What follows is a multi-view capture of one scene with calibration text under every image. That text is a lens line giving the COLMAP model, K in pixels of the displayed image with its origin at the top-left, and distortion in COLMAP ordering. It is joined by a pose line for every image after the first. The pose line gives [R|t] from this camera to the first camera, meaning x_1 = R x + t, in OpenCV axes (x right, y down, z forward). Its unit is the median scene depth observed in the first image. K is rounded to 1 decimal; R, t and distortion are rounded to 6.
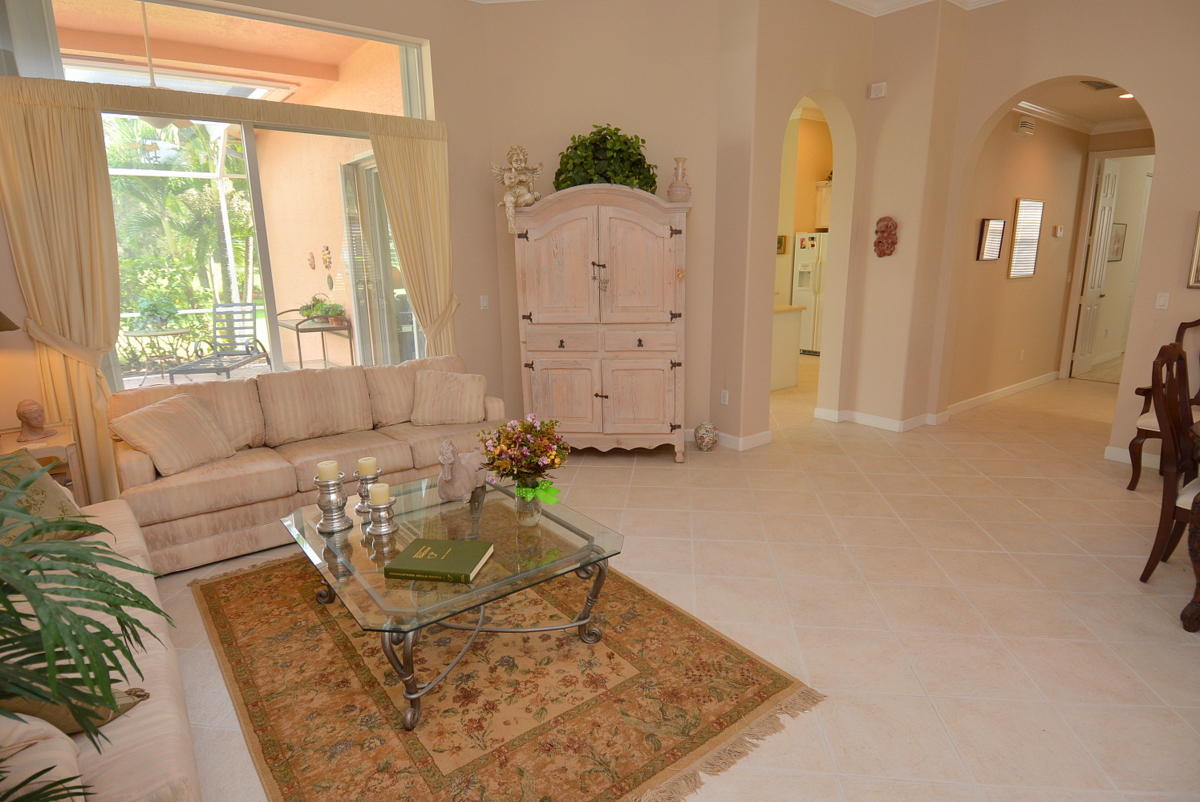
lens RADIAL K [[651.6, 0, 632.7], [0, 651.6, 404.2], [0, 0, 1]] dist [0.039552, -0.044059]
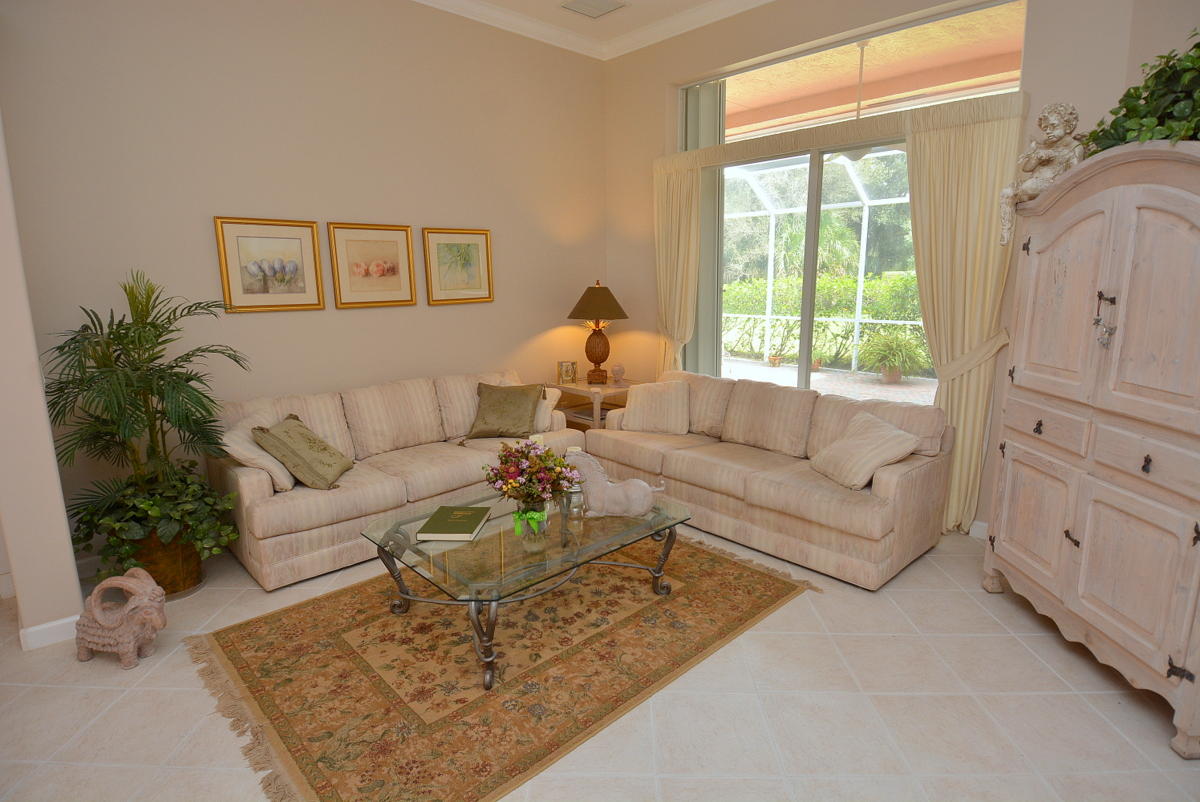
lens RADIAL K [[651.6, 0, 610.2], [0, 651.6, 402.3], [0, 0, 1]] dist [0.039552, -0.044059]
pose [[0.053153, 0.203254, -0.977682, 0.463734], [-0.219857, 0.957424, 0.187090, -0.145234], [0.974083, 0.205005, 0.095576, 0.582030]]
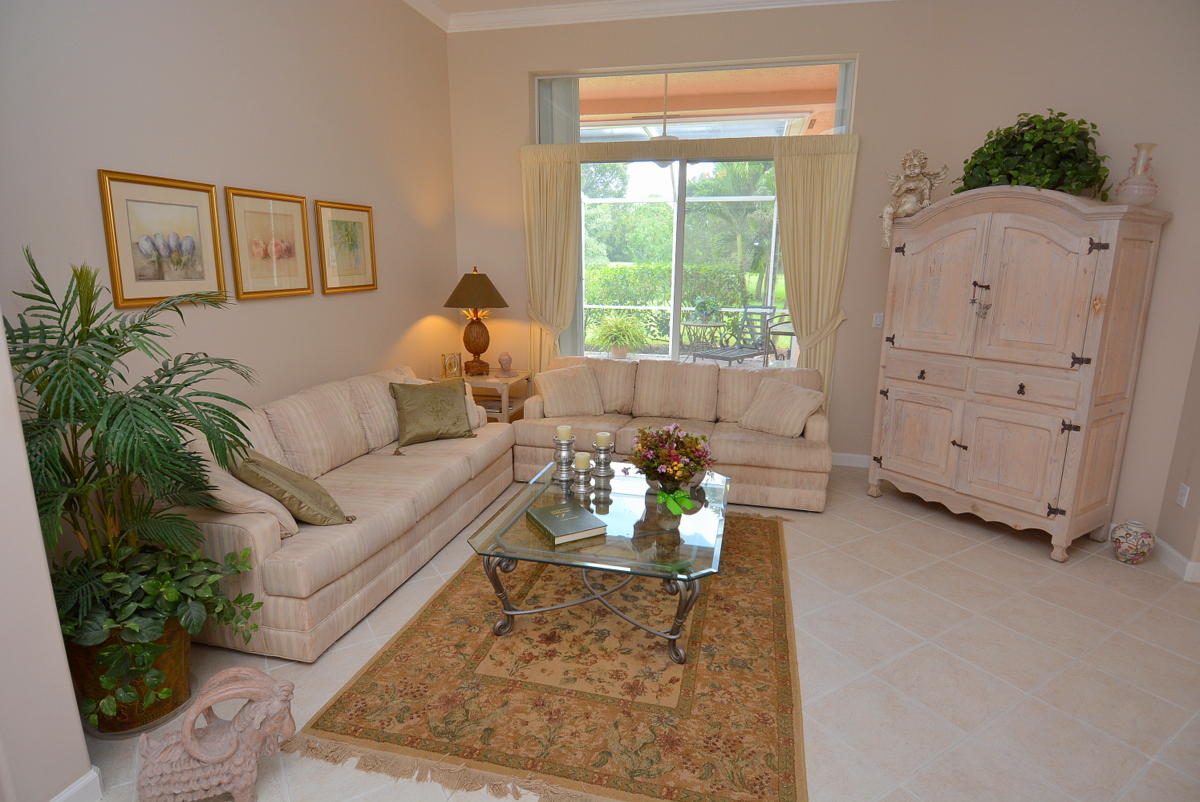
lens RADIAL K [[651.6, 0, 613.3], [0, 651.6, 401.1], [0, 0, 1]] dist [0.039552, -0.044059]
pose [[0.602776, 0.185683, -0.776005, 0.334843], [-0.200685, 0.976563, 0.077788, -0.045665], [0.772261, 0.108844, 0.625912, 0.153587]]
